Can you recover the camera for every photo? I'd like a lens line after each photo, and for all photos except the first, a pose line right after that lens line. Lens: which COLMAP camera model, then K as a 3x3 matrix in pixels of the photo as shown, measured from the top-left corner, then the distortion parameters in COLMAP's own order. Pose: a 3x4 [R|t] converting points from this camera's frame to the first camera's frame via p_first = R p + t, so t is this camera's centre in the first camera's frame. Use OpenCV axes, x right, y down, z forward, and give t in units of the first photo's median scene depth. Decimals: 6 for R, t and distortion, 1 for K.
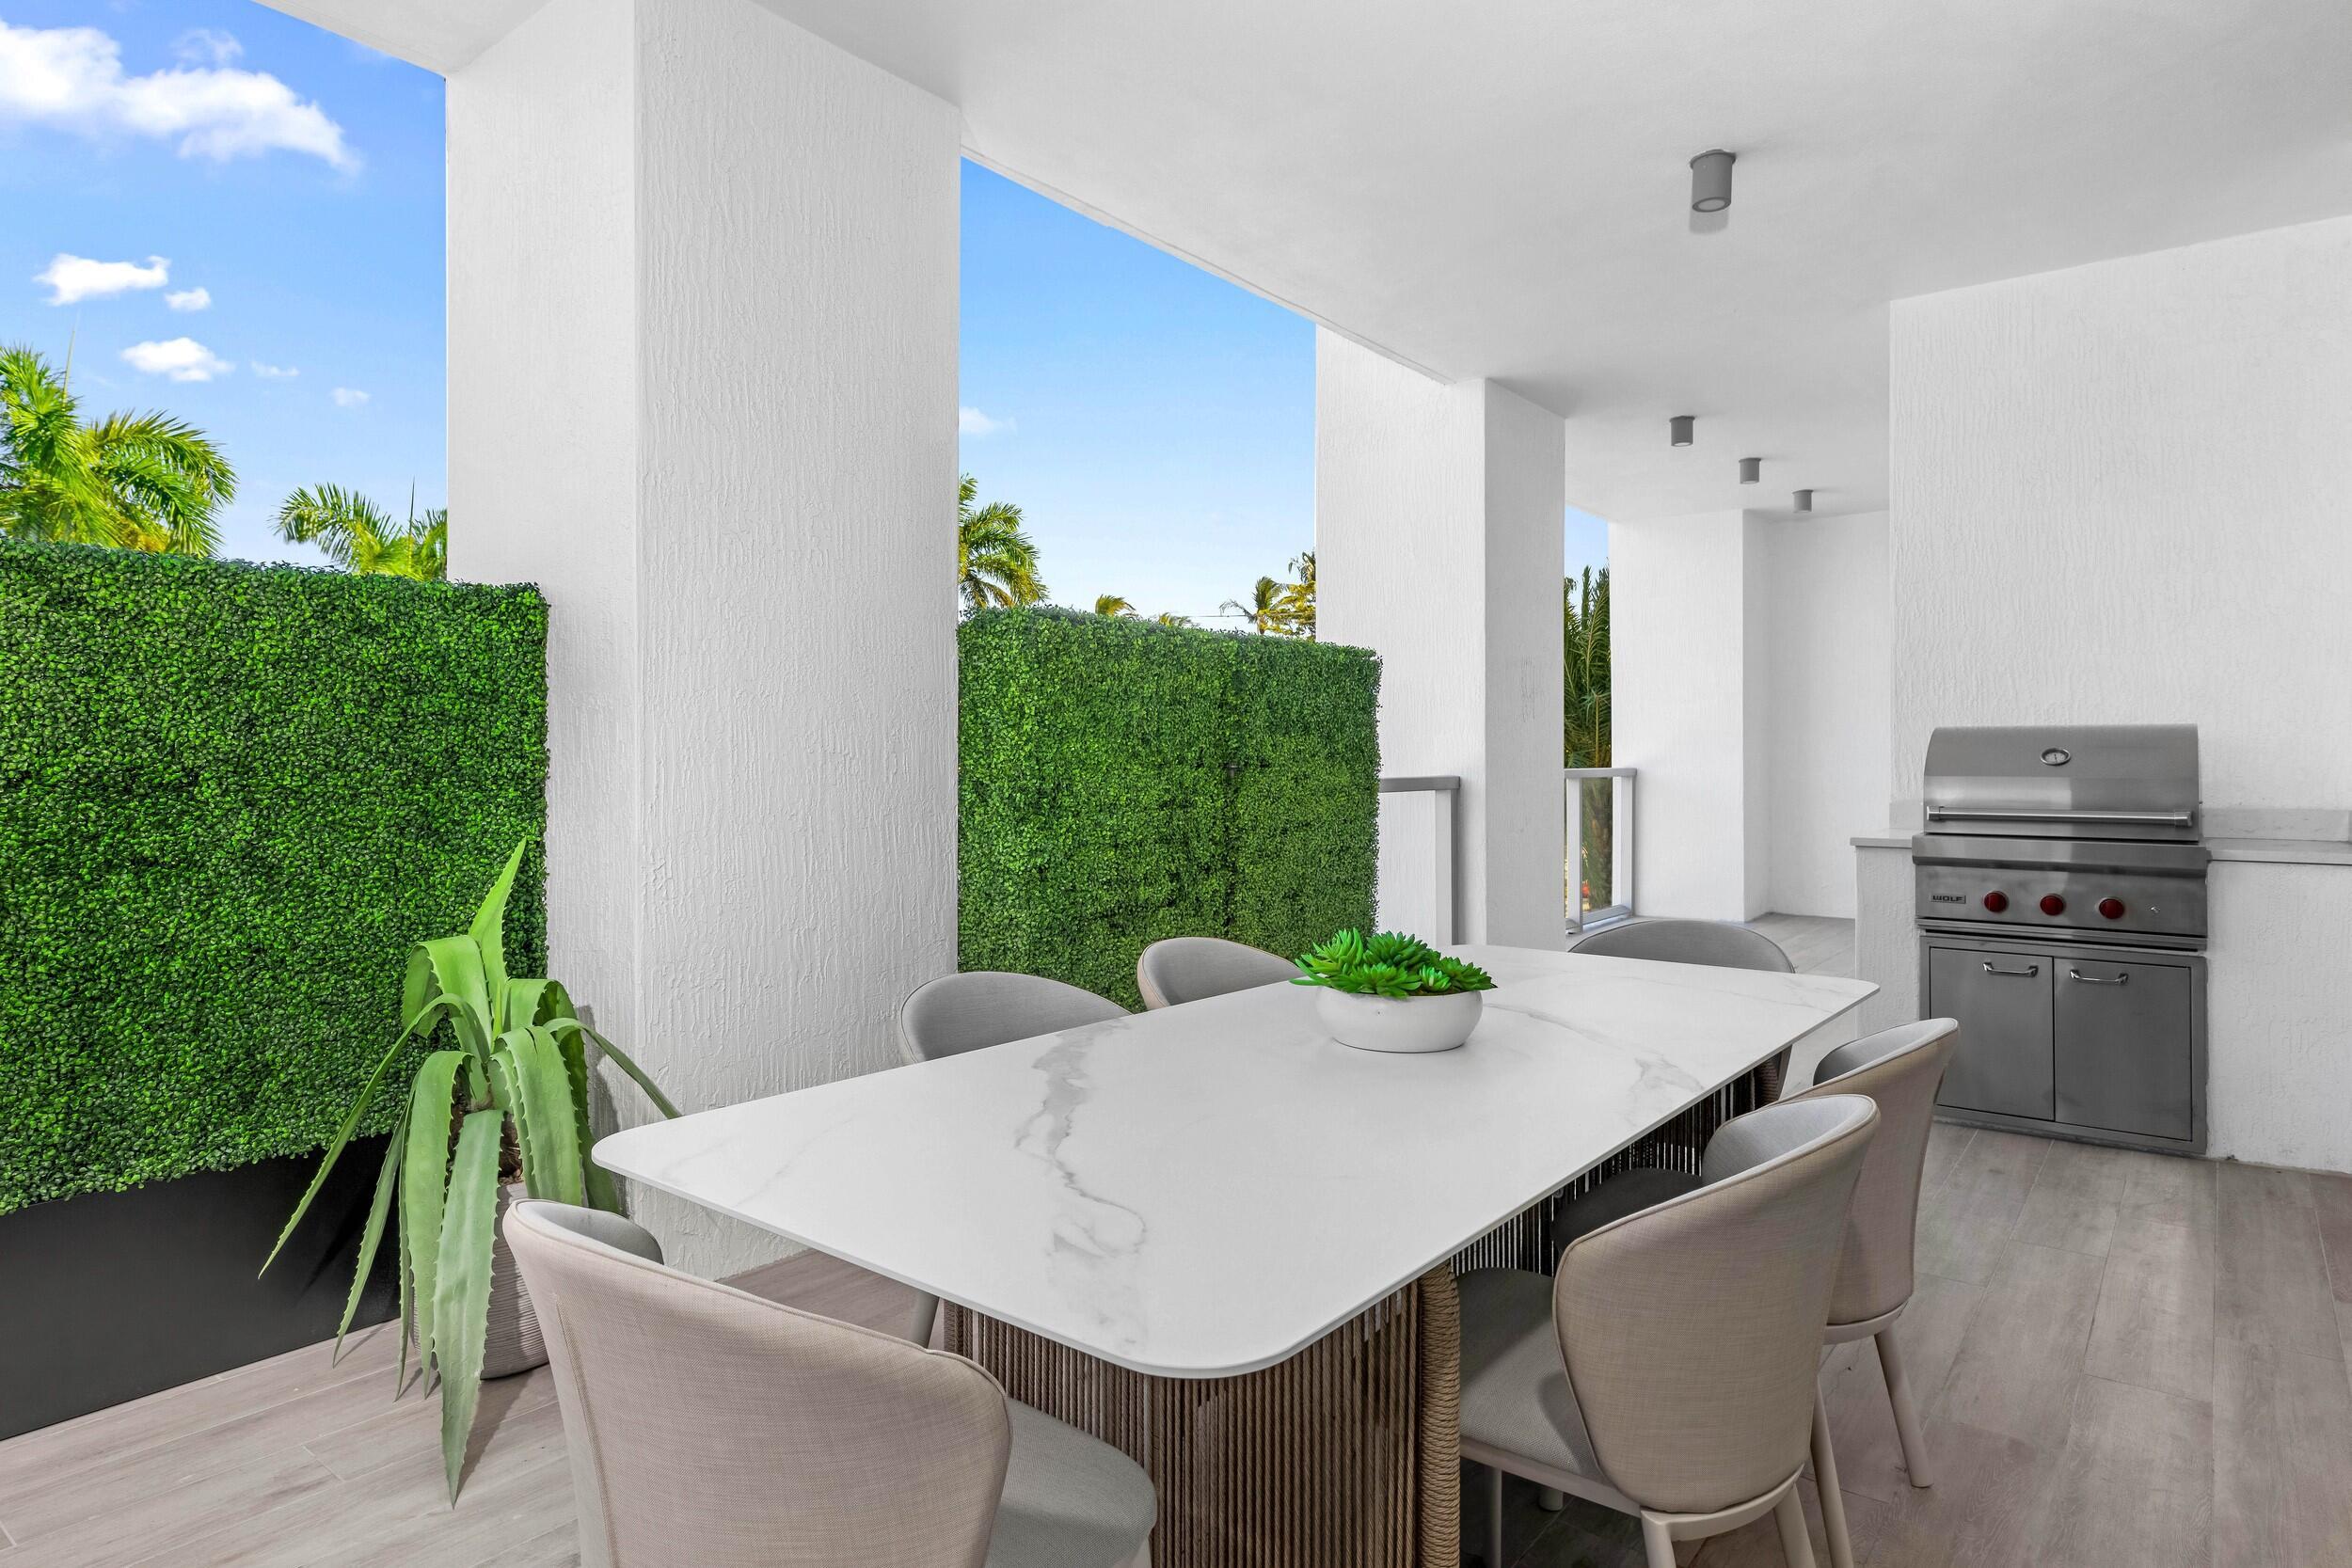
lens RADIAL K [[1333.5, 0, 1173.7], [0, 1333.5, 775.9], [0, 0, 1]] dist [0.014629, -0.000867]
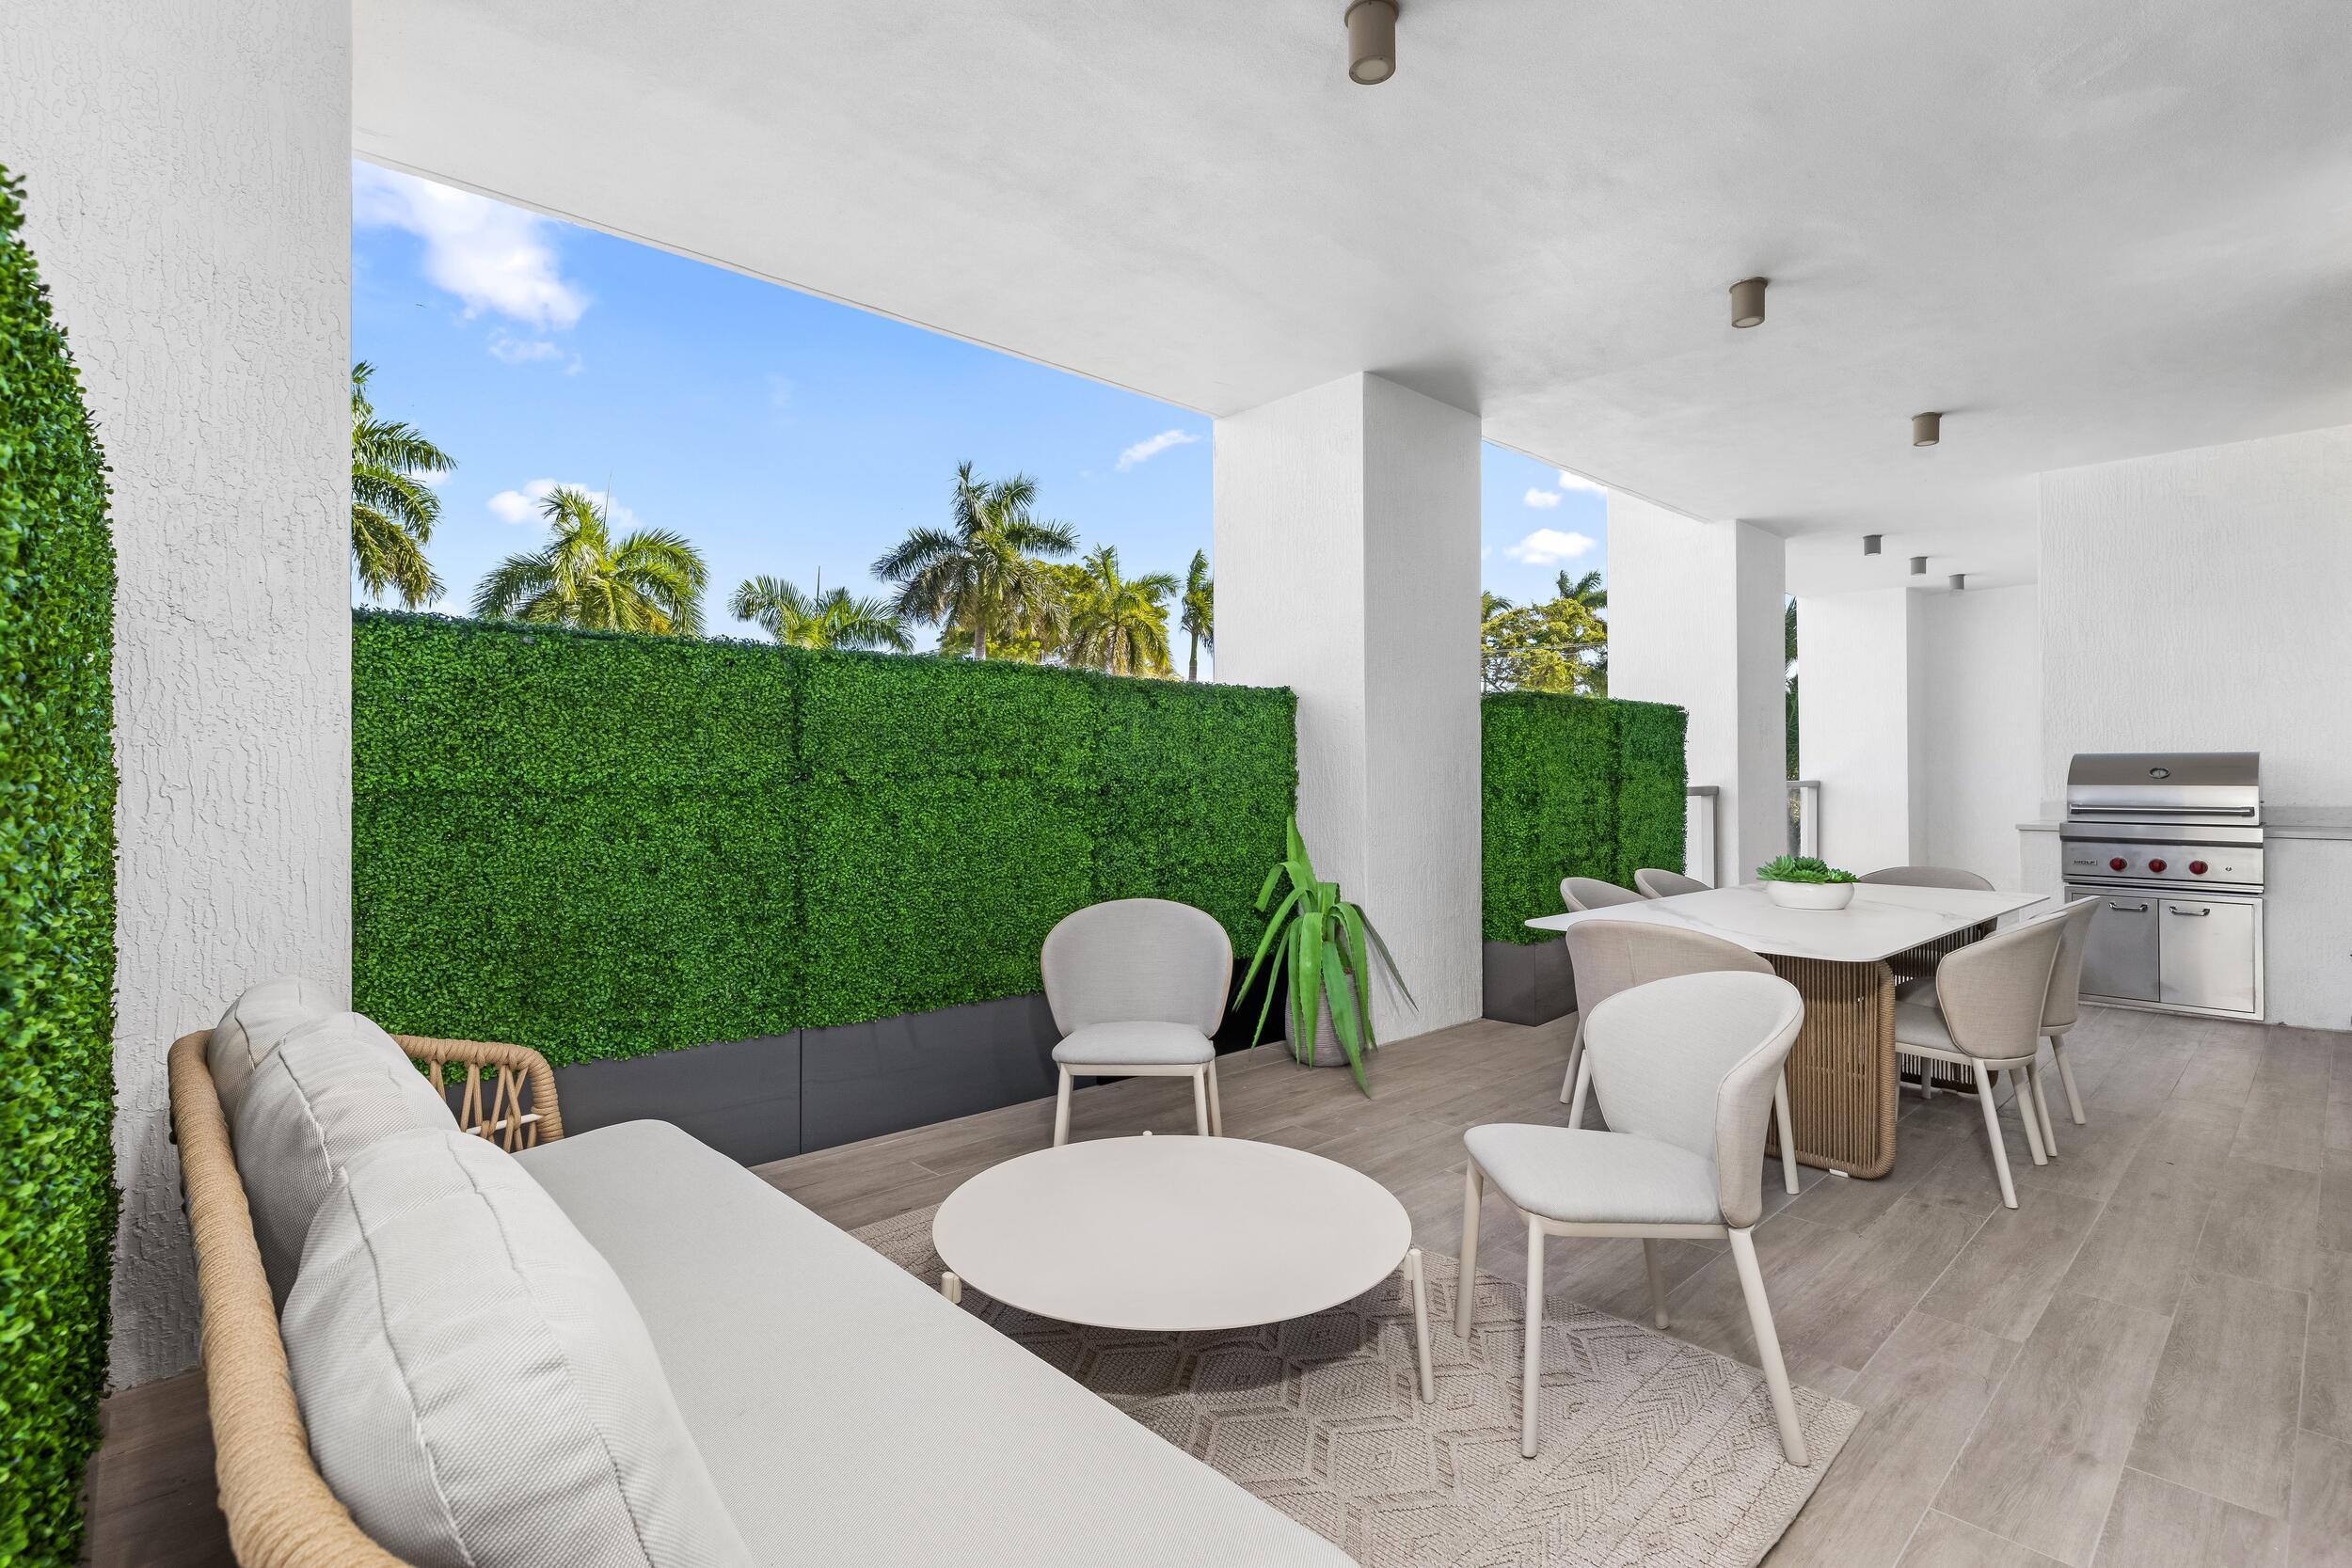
lens RADIAL K [[1130.8, 0, 1174.6], [0, 1130.8, 780.2], [0, 0, 1]] dist [0.005025, 0.000626]
pose [[0.989840, -0.001313, -0.142176, -0.283424], [0.000105, 0.999964, -0.008509, 0.005716], [0.142182, 0.008408, 0.989805, -0.460979]]
